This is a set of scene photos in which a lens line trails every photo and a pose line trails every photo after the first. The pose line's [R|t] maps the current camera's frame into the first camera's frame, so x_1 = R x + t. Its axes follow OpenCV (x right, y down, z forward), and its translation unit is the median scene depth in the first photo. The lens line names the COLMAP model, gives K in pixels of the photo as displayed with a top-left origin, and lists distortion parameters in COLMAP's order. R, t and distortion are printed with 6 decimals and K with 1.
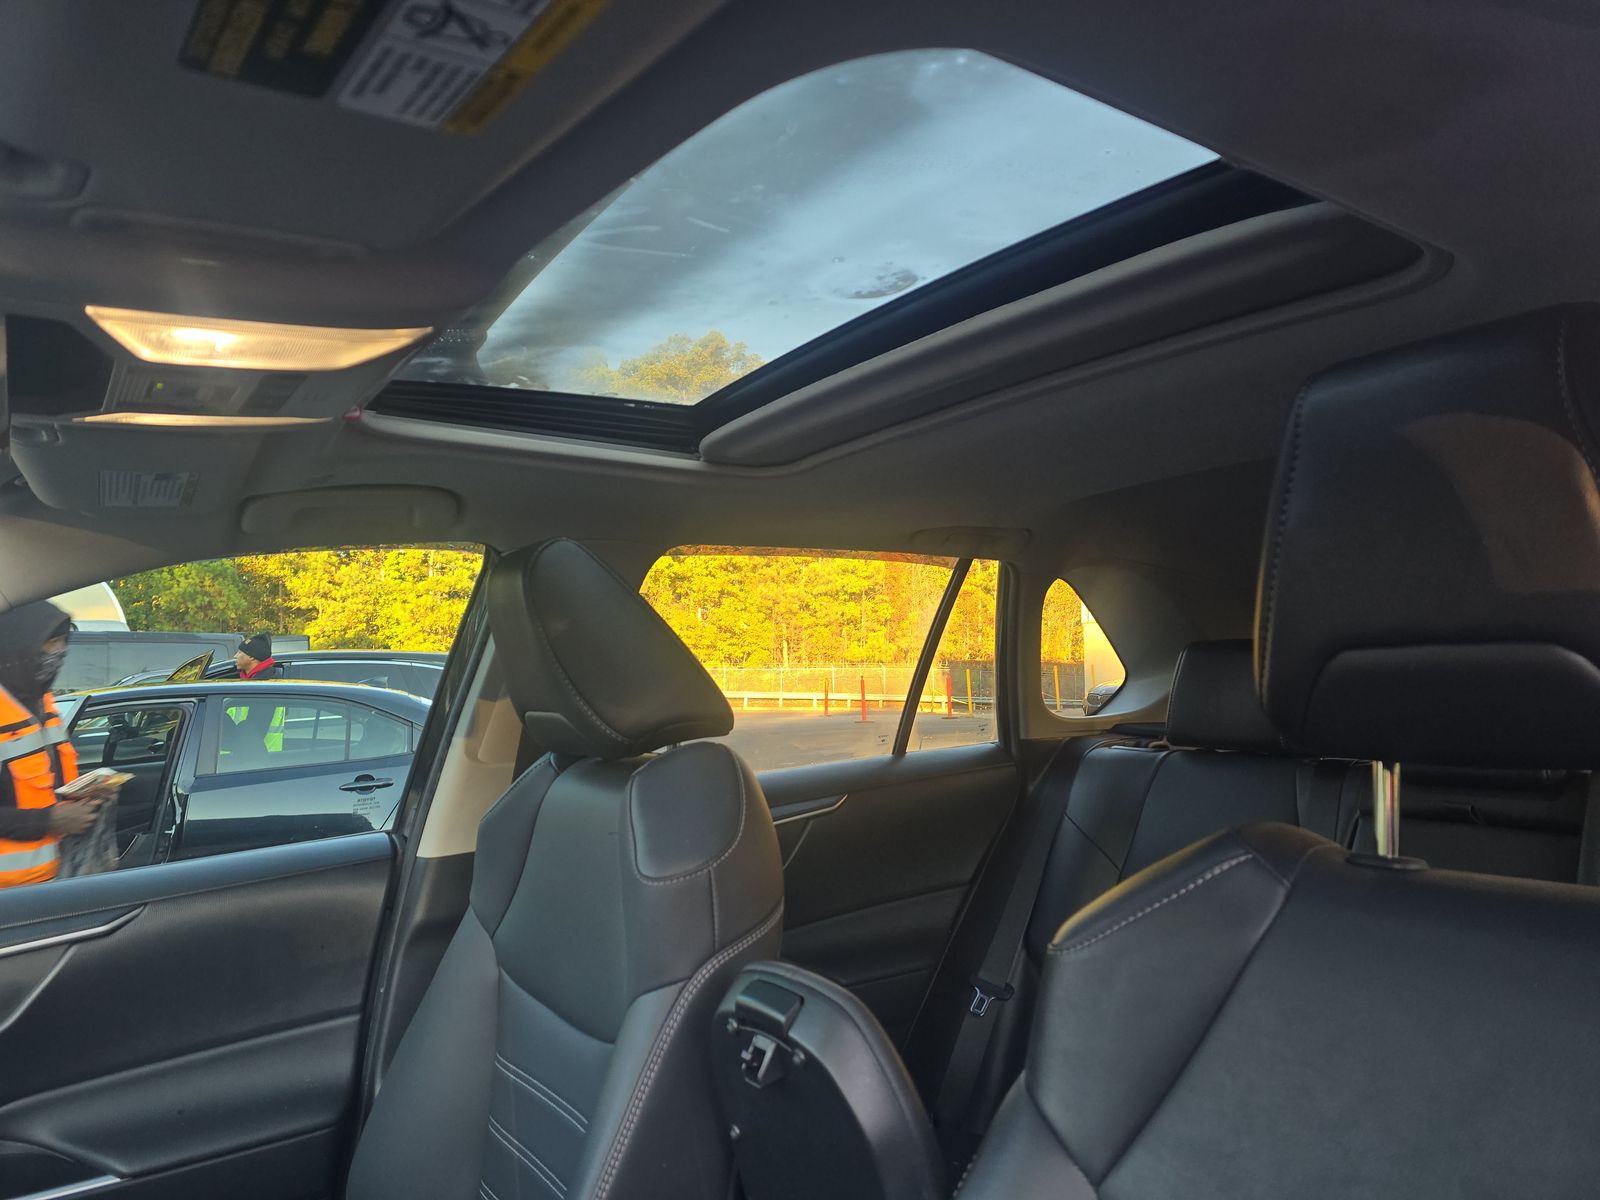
lens RADIAL K [[1077.8, 0, 798.5], [0, 1077.8, 607.8], [0, 0, 1]] dist [0.060910, -0.064452]
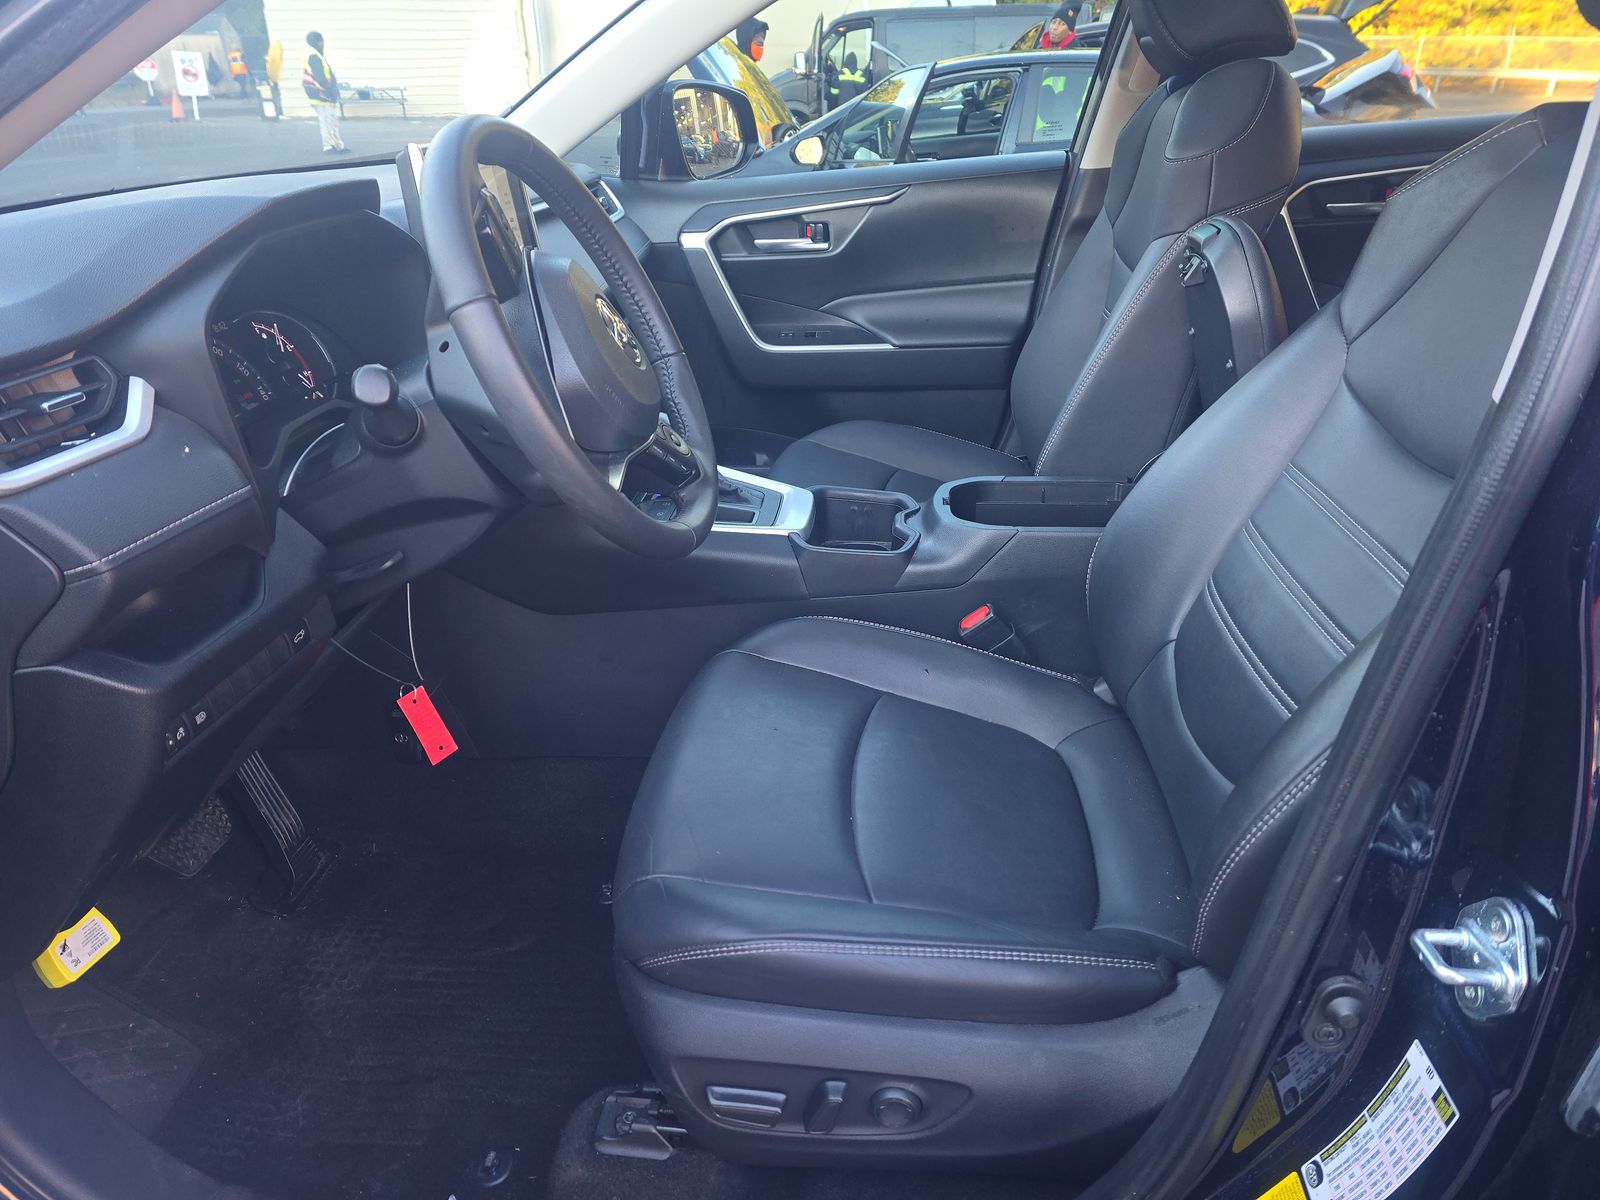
lens RADIAL K [[1077.8, 0, 798.5], [0, 1077.8, 607.8], [0, 0, 1]] dist [0.060910, -0.064452]
pose [[0.757314, 0.279488, -0.590221, 0.346415], [0.060054, 0.870157, 0.489102, 0.020007], [0.650283, -0.405849, 0.642198, -0.332157]]
